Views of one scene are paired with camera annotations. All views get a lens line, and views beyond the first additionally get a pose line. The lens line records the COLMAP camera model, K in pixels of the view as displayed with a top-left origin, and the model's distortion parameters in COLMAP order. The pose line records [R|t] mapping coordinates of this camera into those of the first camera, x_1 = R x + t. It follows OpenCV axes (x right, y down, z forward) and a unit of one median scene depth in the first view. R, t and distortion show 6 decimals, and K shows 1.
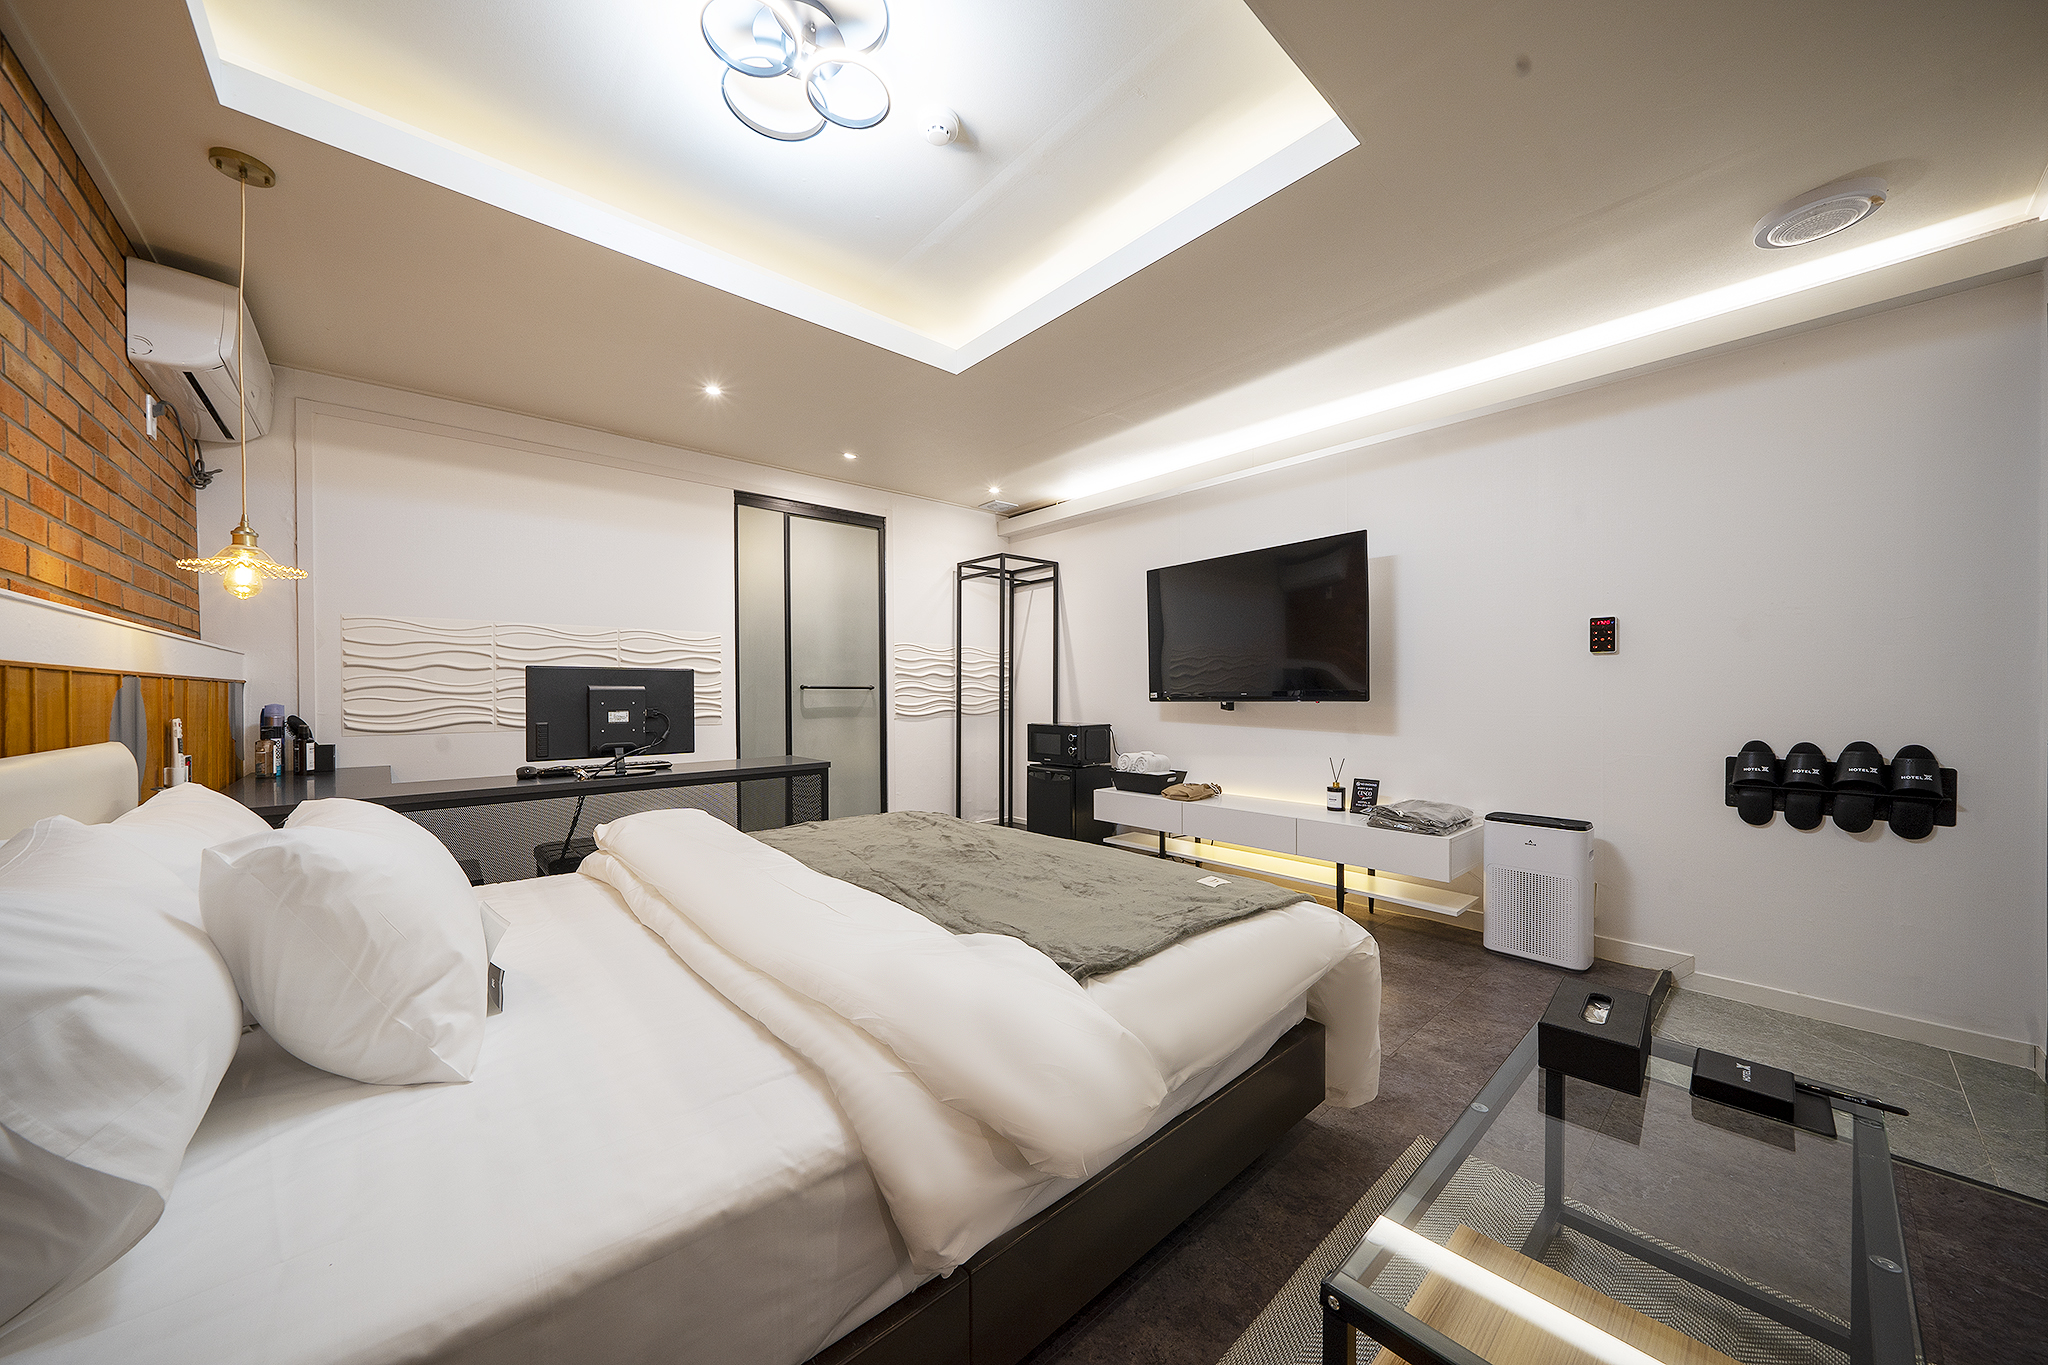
lens RADIAL K [[706.8, 0, 1014.8], [0, 706.8, 692.4], [0, 0, 1]] dist [-0.004532, -0.000331]
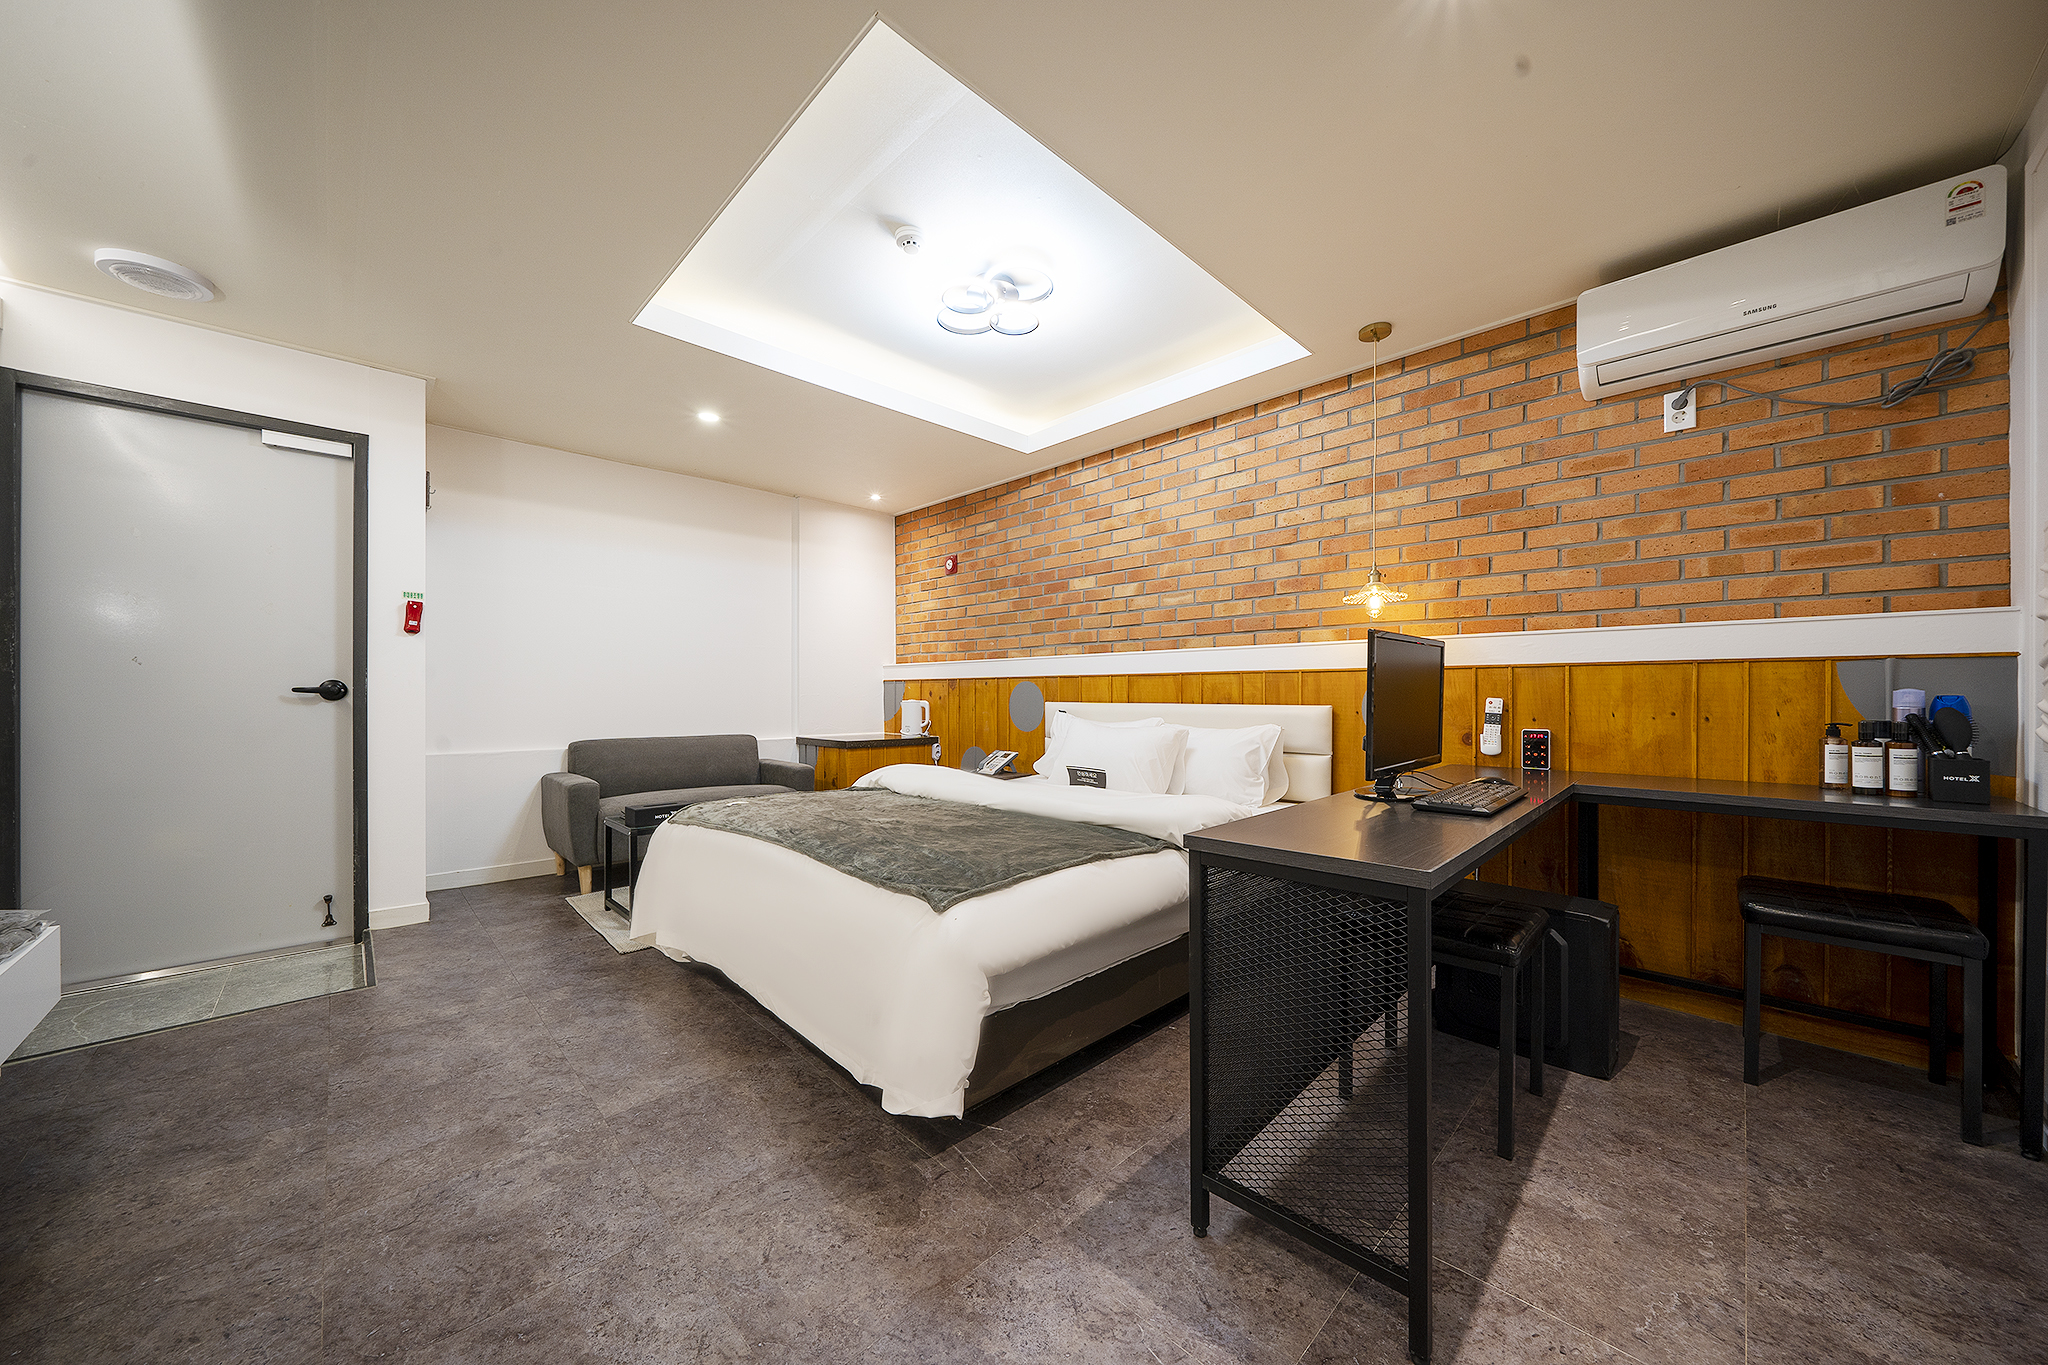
lens RADIAL K [[706.8, 0, 1028.2], [0, 706.8, 692.7], [0, 0, 1]] dist [-0.004532, -0.000331]
pose [[-0.998040, 0.009313, -0.061888, -0.106414], [0.009782, 0.999926, -0.007283, 0.007842], [0.061816, -0.007874, -0.998057, 0.975546]]
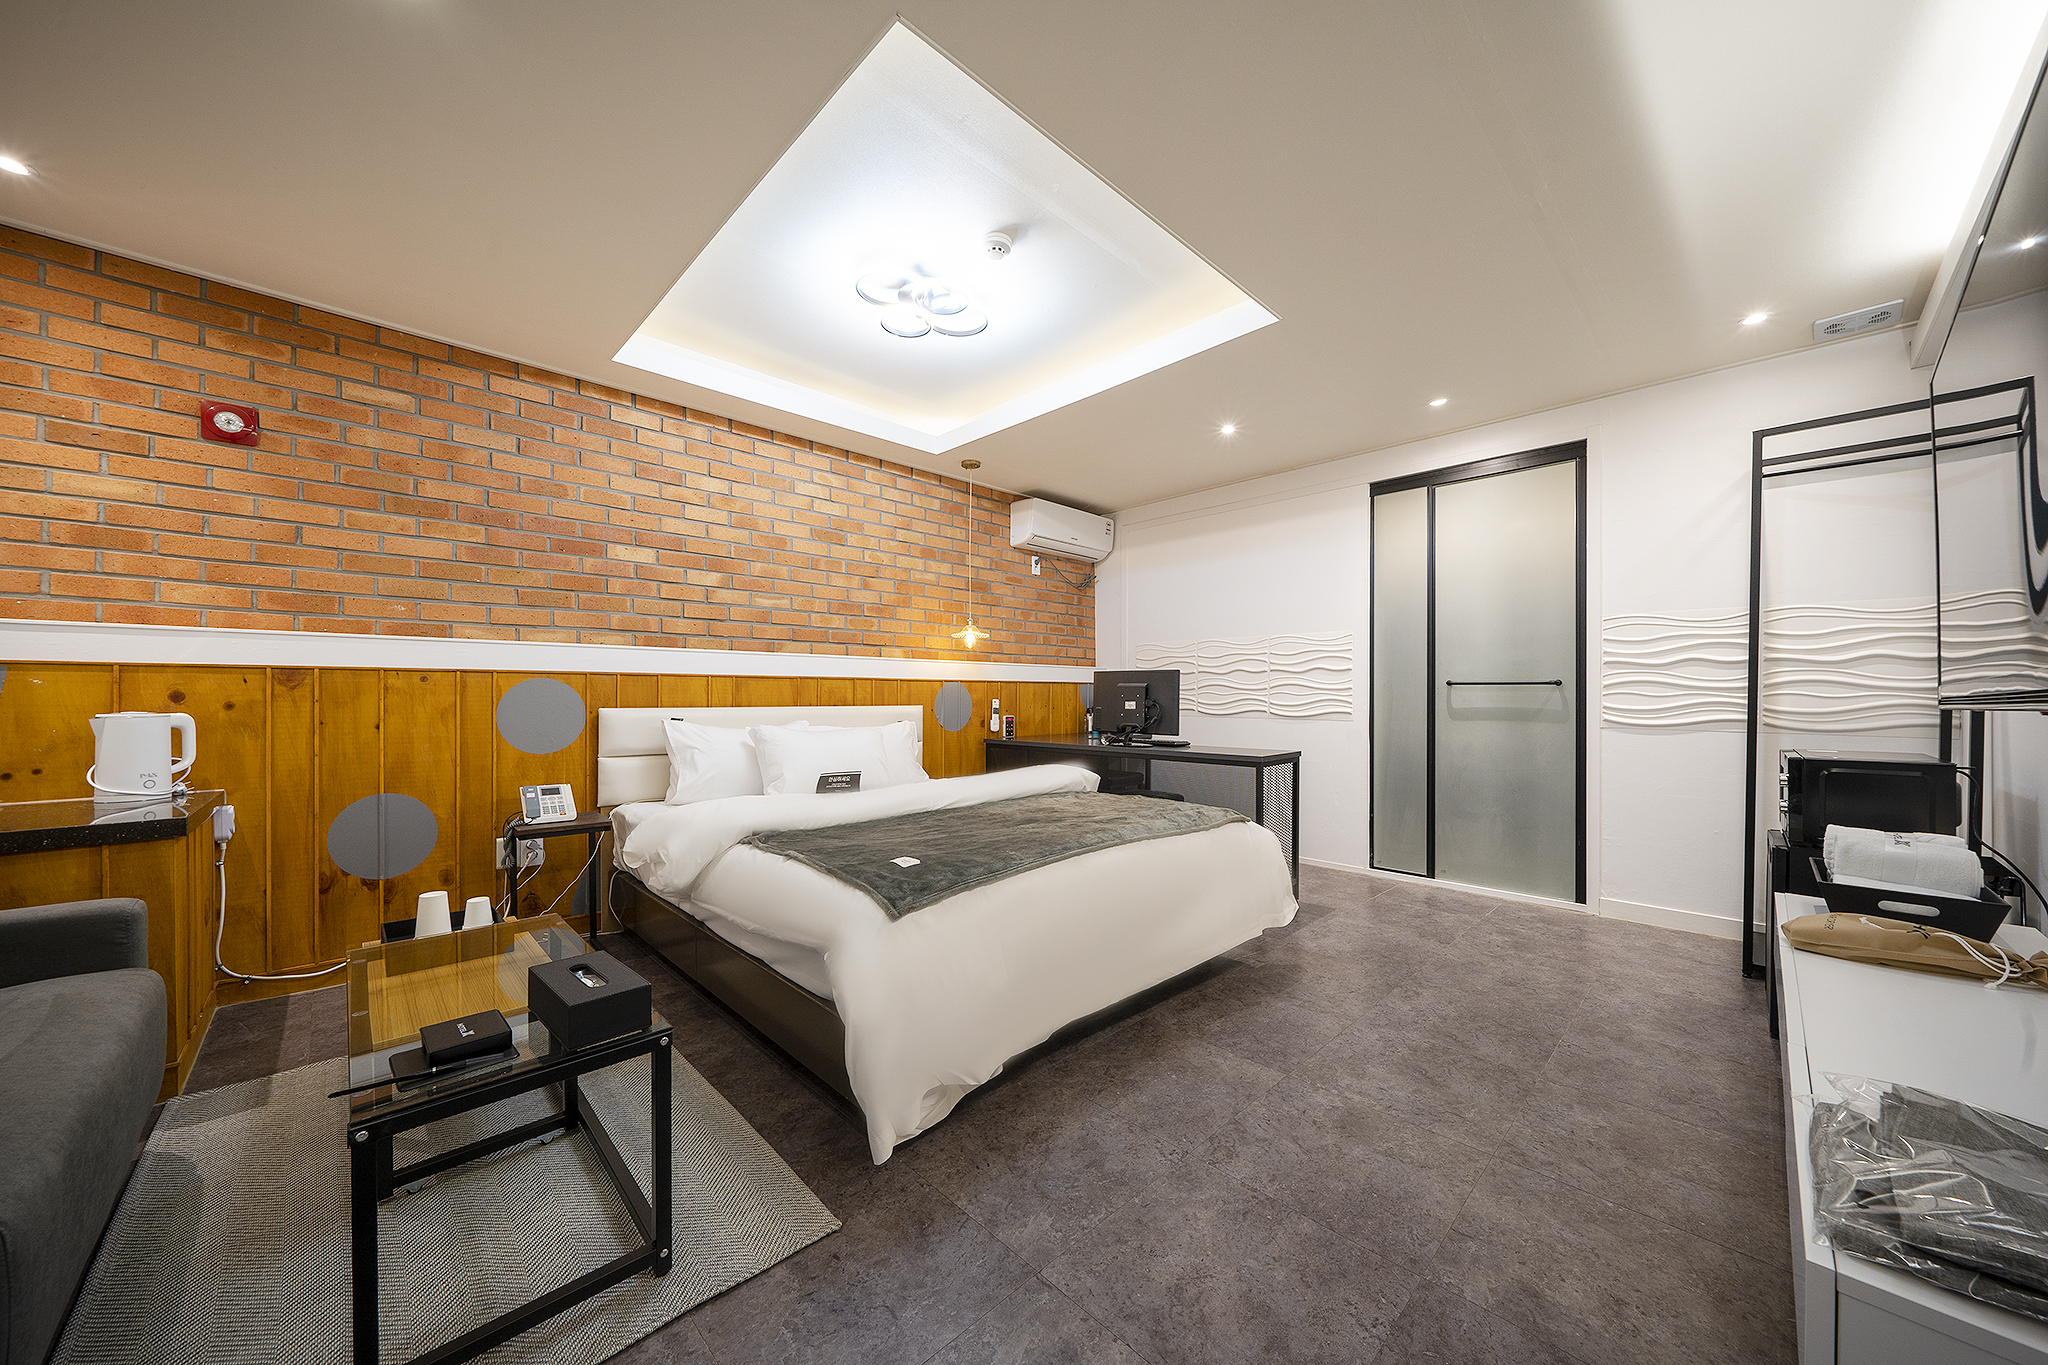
lens RADIAL K [[706.8, 0, 1029.5], [0, 706.8, 690.5], [0, 0, 1]] dist [-0.004532, -0.000331]
pose [[0.053928, 0.002542, -0.998542, 0.496022], [0.004289, 0.999987, 0.002777, -0.003415], [0.998536, -0.004432, 0.053916, 0.424088]]
